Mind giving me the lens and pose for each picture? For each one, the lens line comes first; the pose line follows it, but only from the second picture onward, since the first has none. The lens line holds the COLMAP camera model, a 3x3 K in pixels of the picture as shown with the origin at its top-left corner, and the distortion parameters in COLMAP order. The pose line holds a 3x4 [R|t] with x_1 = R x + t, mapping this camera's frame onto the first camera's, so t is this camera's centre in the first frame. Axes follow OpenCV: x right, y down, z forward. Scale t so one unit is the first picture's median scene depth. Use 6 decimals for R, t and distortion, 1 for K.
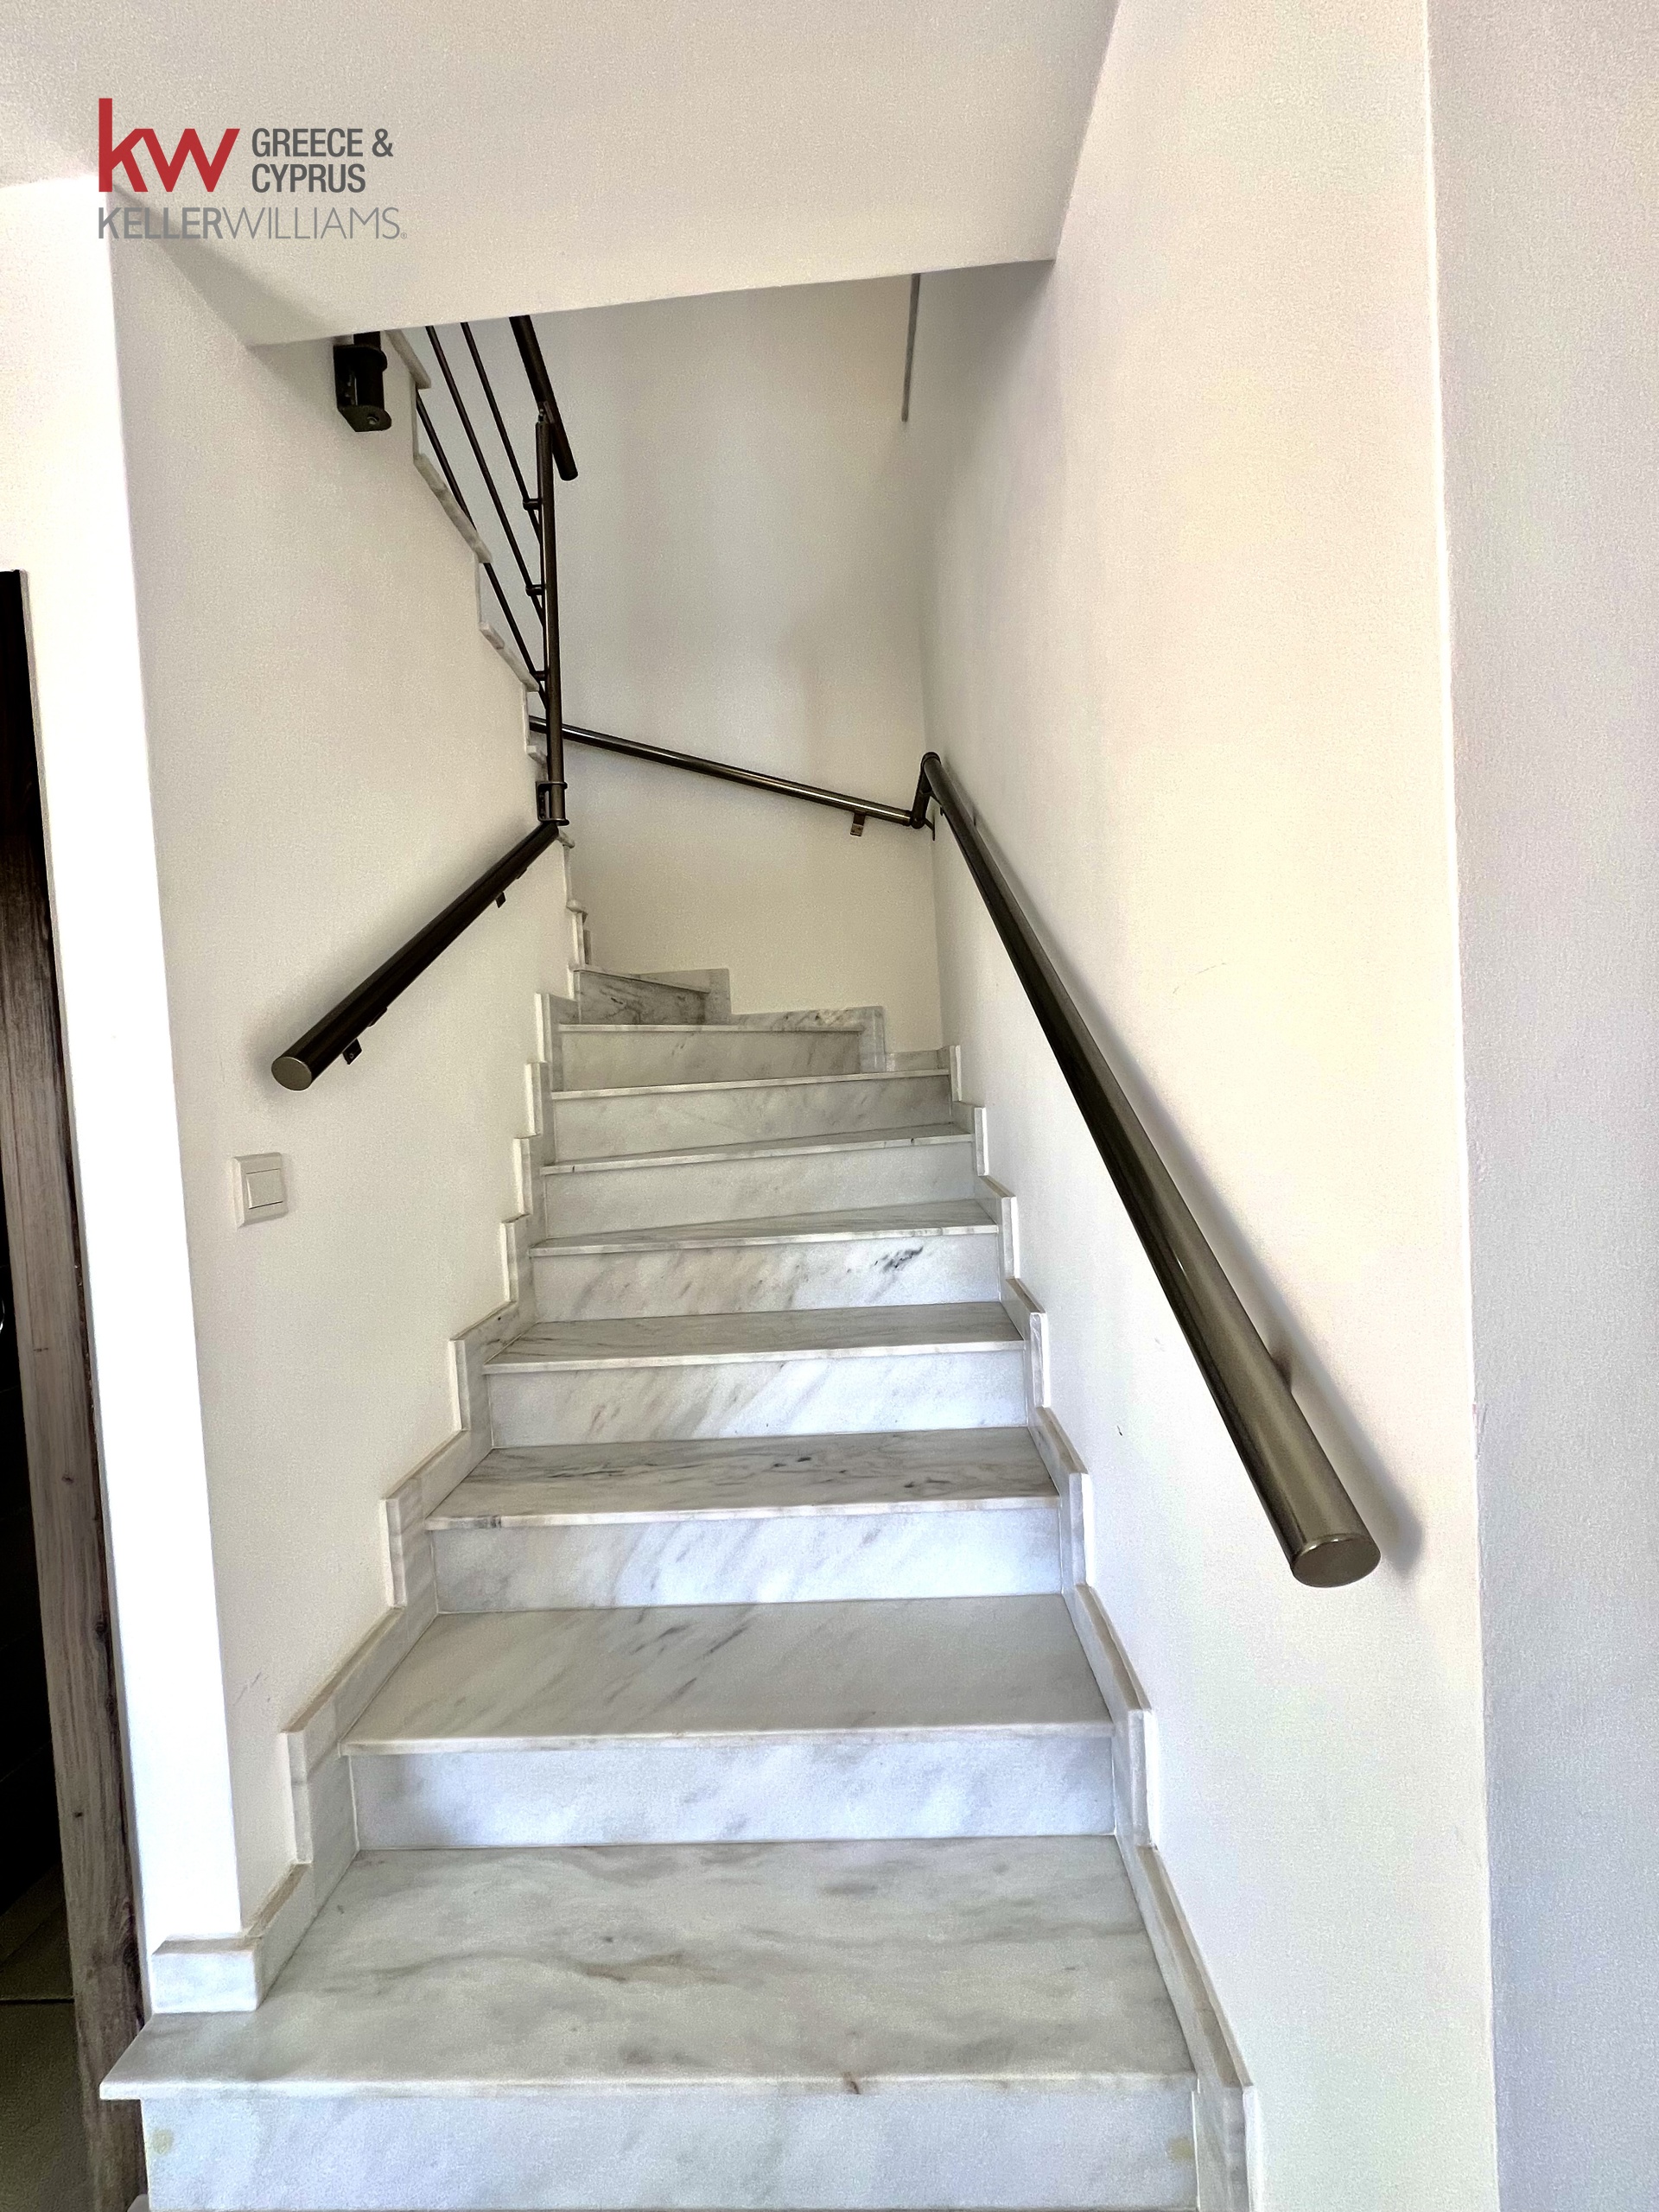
lens RADIAL K [[881.0, 0, 825.2], [0, 881.0, 1107.9], [0, 0, 1]] dist [-0.004491, 0.000387]
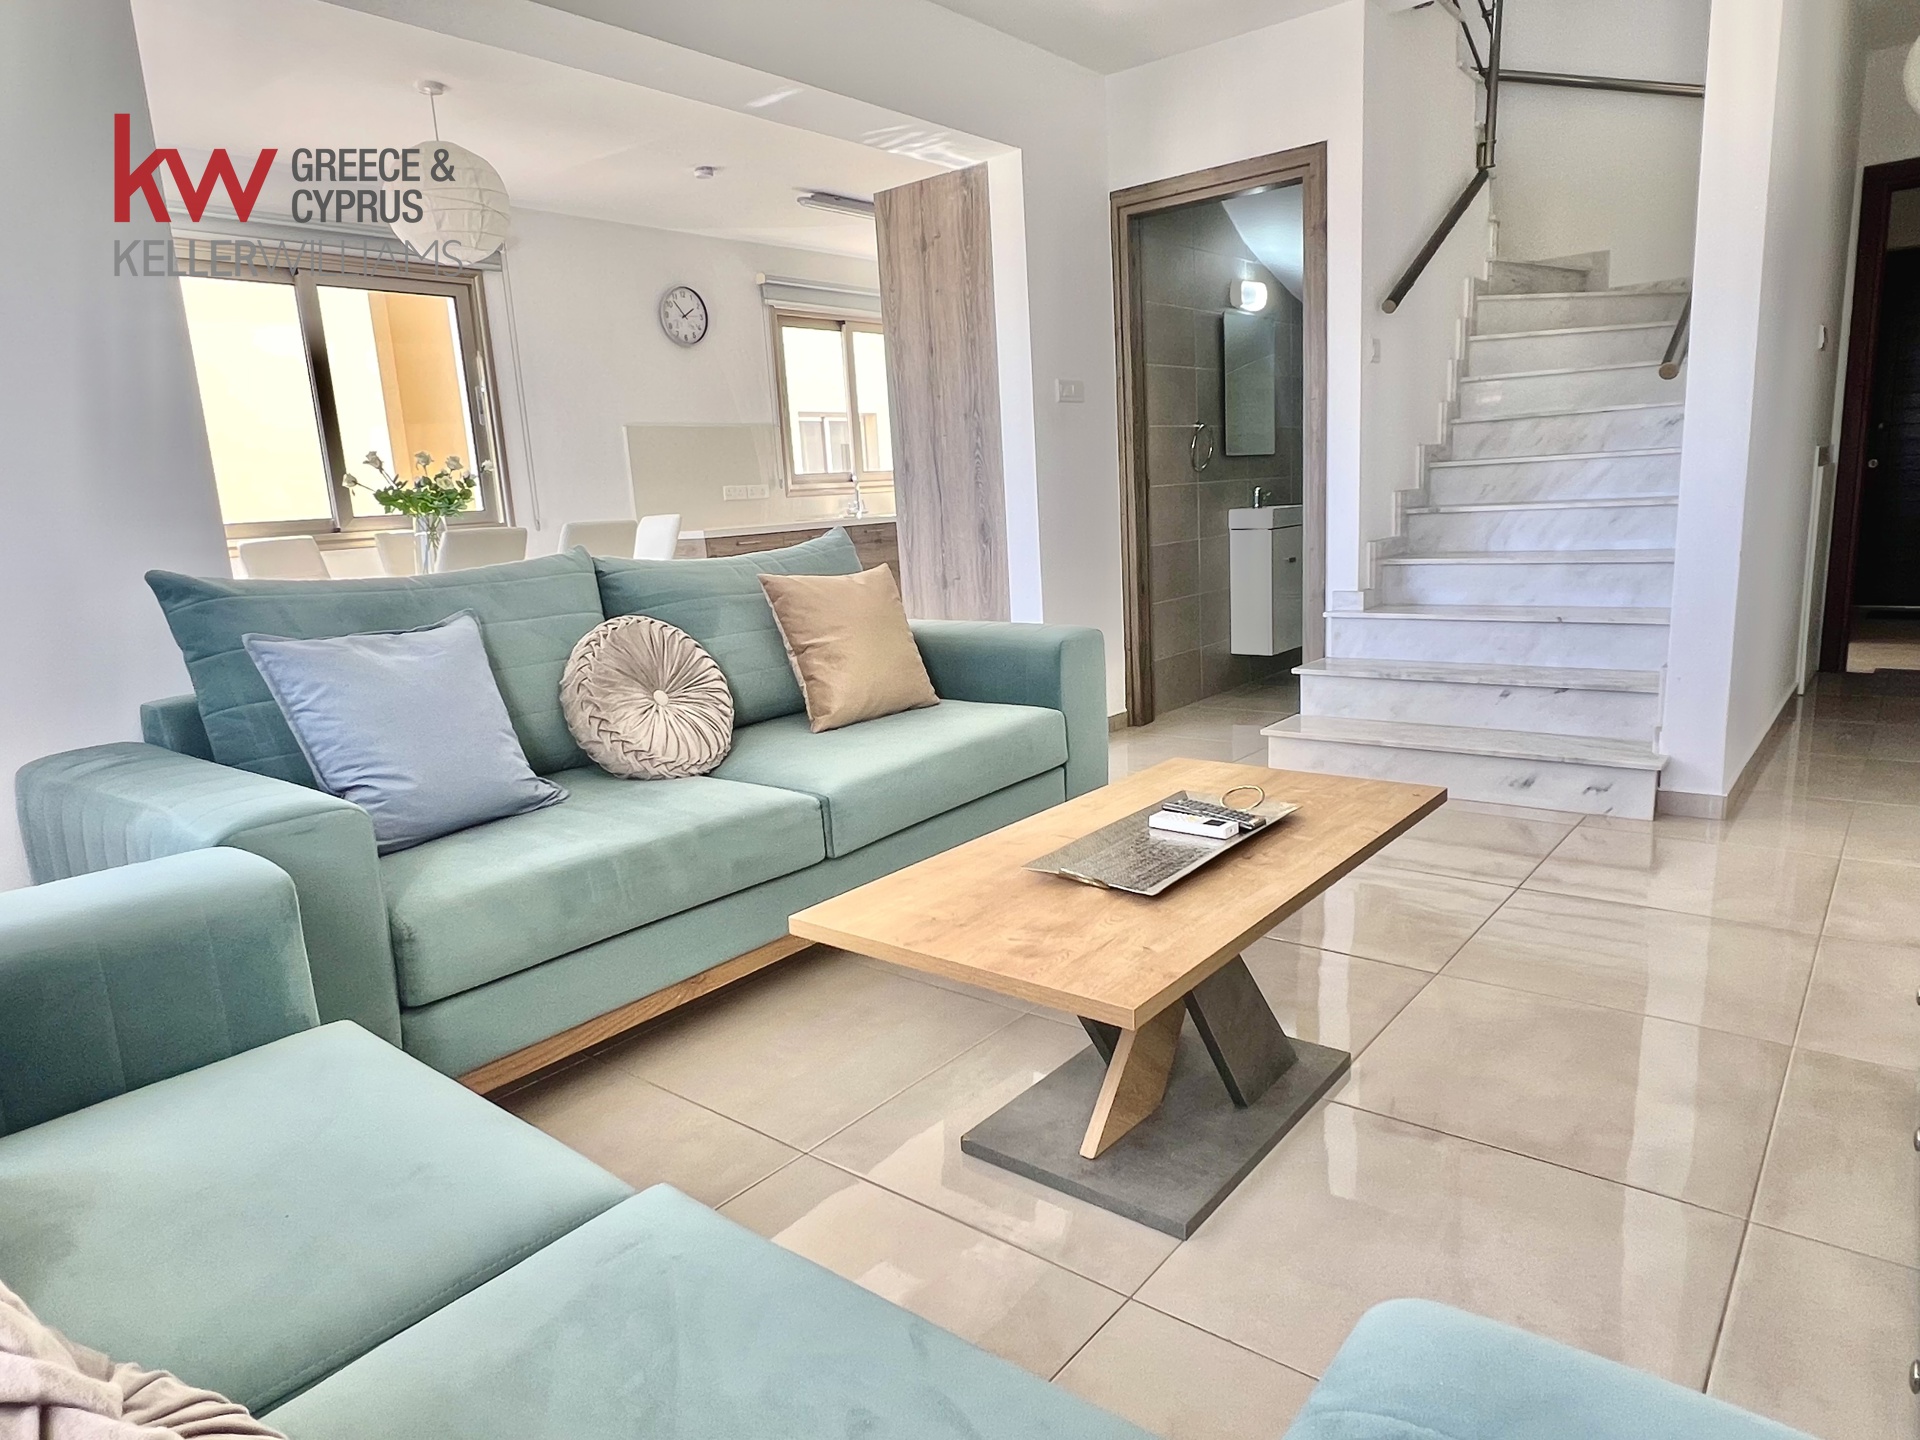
lens RADIAL K [[1175.4, 0, 967.7], [0, 1175.4, 733.8], [0, 0, 1]] dist [-0.000950, -0.000239]
pose [[0.798613, 0.134113, -0.586711, 0.354586], [-0.007165, 0.976905, 0.213552, 0.252780], [0.601802, -0.166342, 0.781131, -1.499003]]
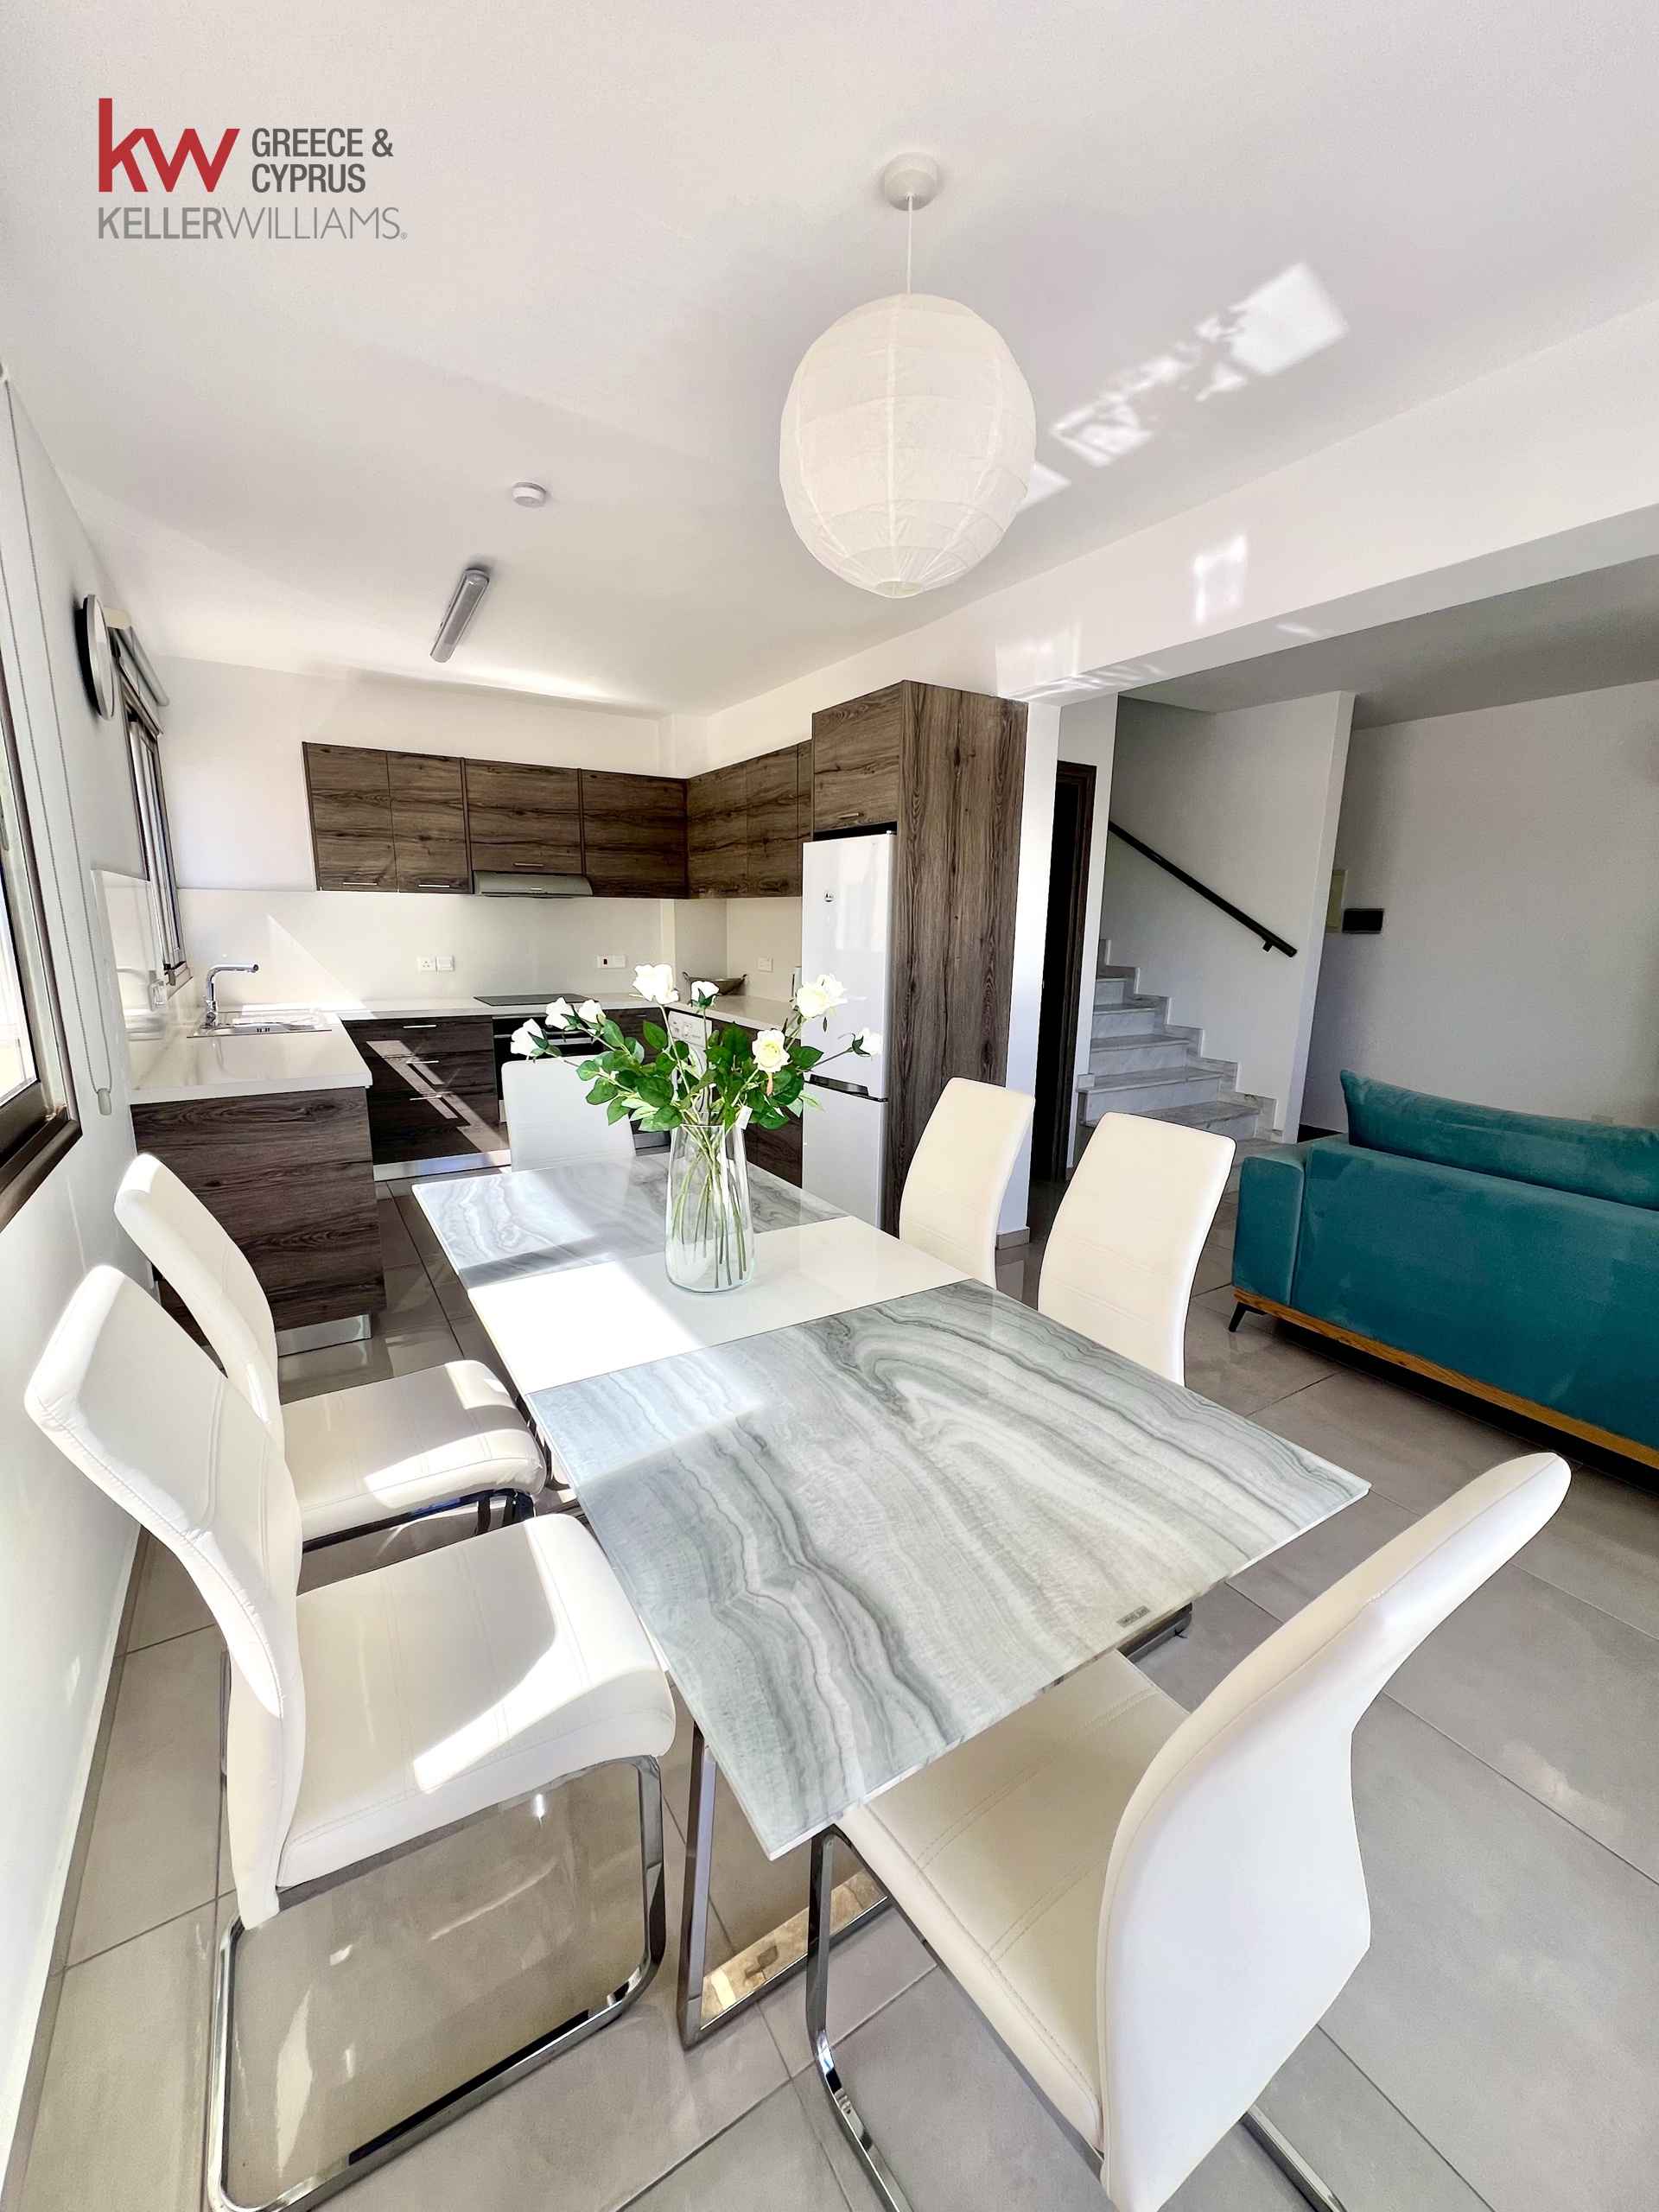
lens RADIAL K [[881.0, 0, 825.2], [0, 881.0, 1107.9], [0, 0, 1]] dist [-0.004491, 0.000387]
pose [[0.826972, -0.050048, 0.560011, -2.045519], [-0.045062, 0.986926, 0.154745, 0.212100], [-0.560434, -0.153205, 0.813905, -0.951150]]
